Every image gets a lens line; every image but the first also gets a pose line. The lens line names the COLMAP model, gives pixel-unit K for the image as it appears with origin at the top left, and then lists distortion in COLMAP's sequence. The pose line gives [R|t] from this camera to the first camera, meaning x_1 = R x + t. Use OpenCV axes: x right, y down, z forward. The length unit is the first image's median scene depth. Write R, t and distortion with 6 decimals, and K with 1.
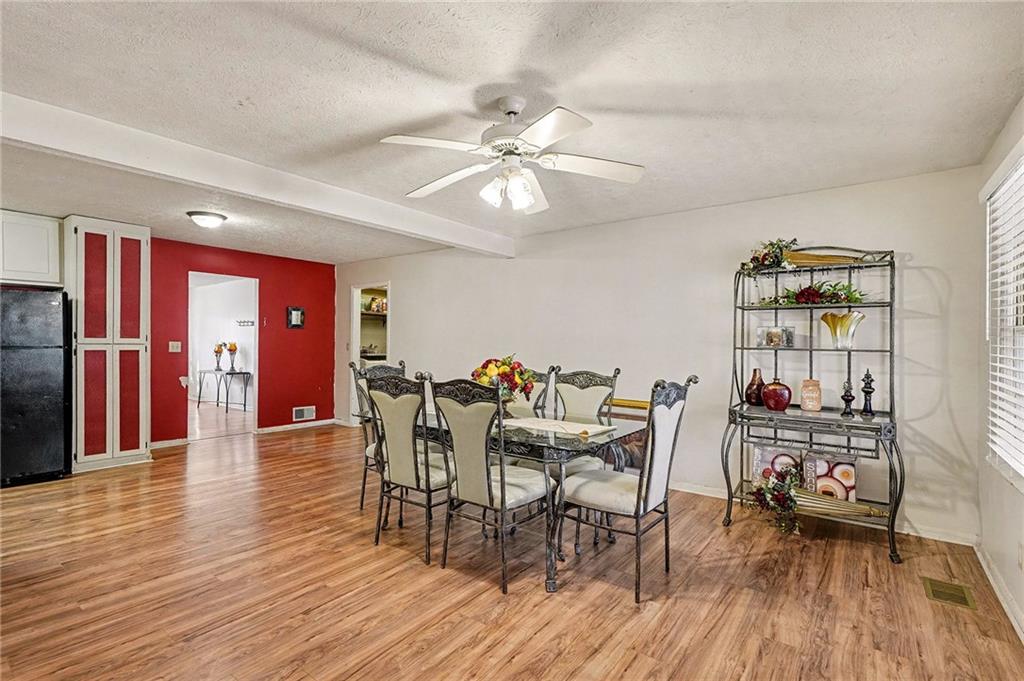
lens RADIAL K [[474.9, 0, 513.1], [0, 474.9, 344.7], [0, 0, 1]] dist [-0.000688, -0.000181]
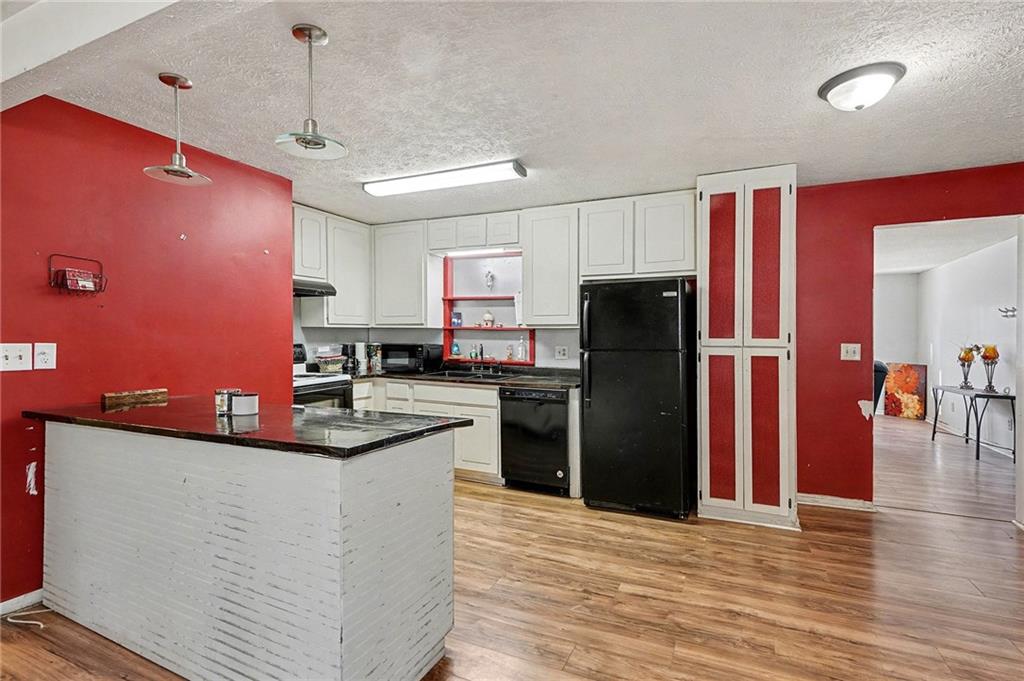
lens RADIAL K [[474.9, 0, 513.1], [0, 474.9, 344.7], [0, 0, 1]] dist [-0.000688, -0.000181]
pose [[0.206252, 0.001339, -0.978498, -0.234826], [-0.006220, 0.999981, 0.000057, -0.002785], [0.978479, 0.006074, 0.206256, 0.533780]]
